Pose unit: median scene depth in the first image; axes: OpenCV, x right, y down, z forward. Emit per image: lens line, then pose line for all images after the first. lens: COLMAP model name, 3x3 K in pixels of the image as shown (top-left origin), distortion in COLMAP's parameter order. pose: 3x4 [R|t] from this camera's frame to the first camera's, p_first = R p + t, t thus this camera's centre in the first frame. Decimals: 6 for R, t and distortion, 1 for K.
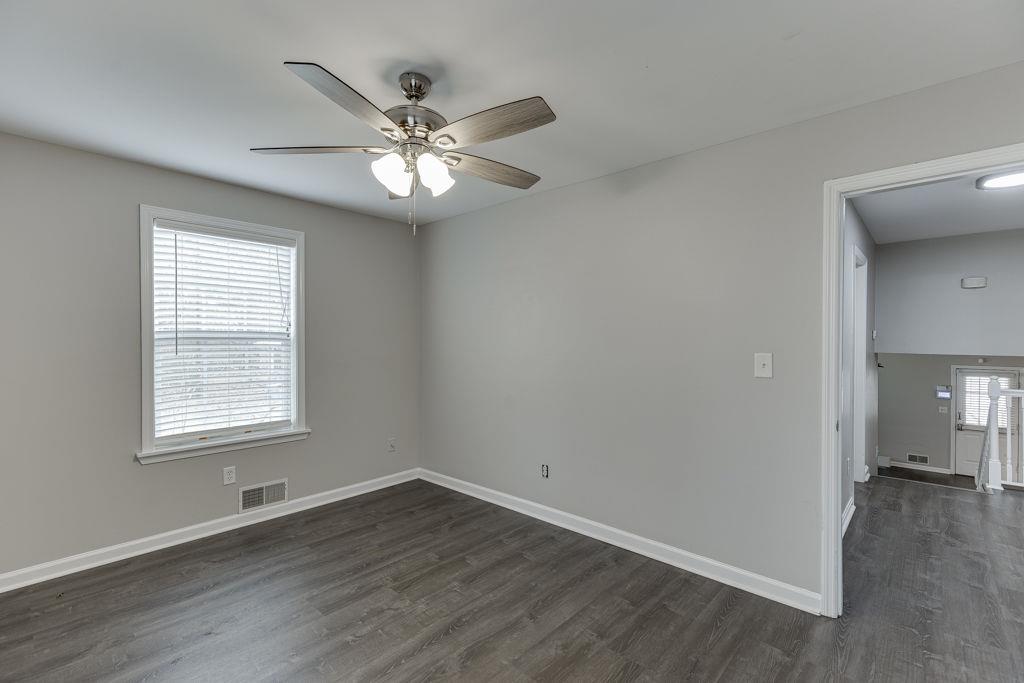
lens RADIAL K [[462.0, 0, 526.3], [0, 462.0, 341.8], [0, 0, 1]] dist [0.003685, -0.000770]
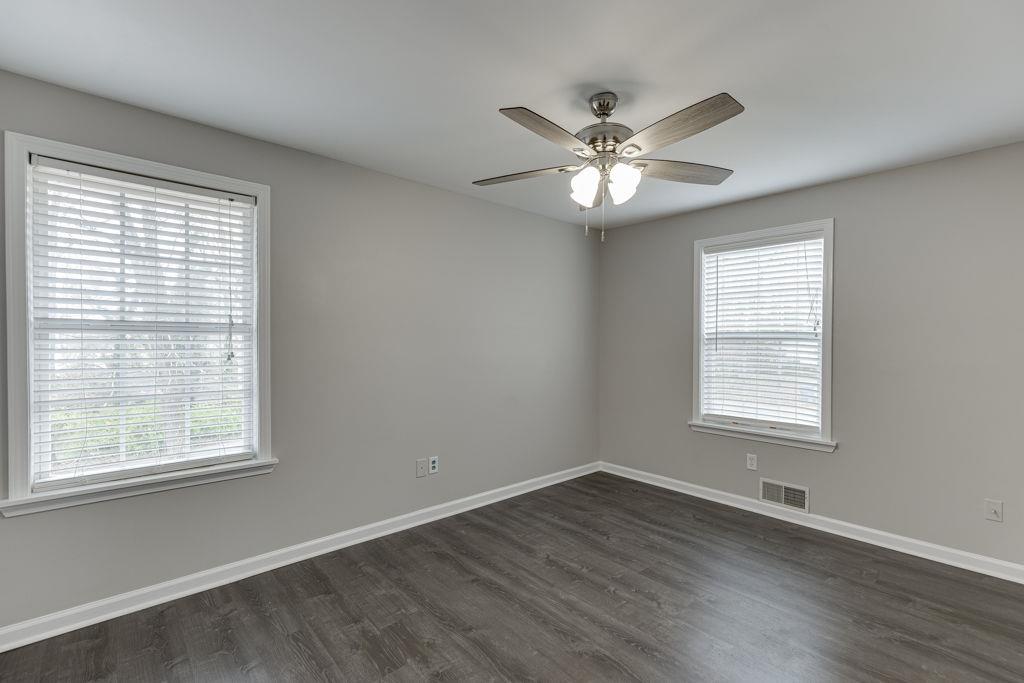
lens RADIAL K [[462.0, 0, 512.3], [0, 462.0, 346.0], [0, 0, 1]] dist [0.003685, -0.000770]
pose [[-0.130705, 0.013982, -0.991323, 0.556041], [-0.008812, 0.999845, 0.015264, -0.001374], [0.991382, 0.010730, -0.130562, 0.600855]]
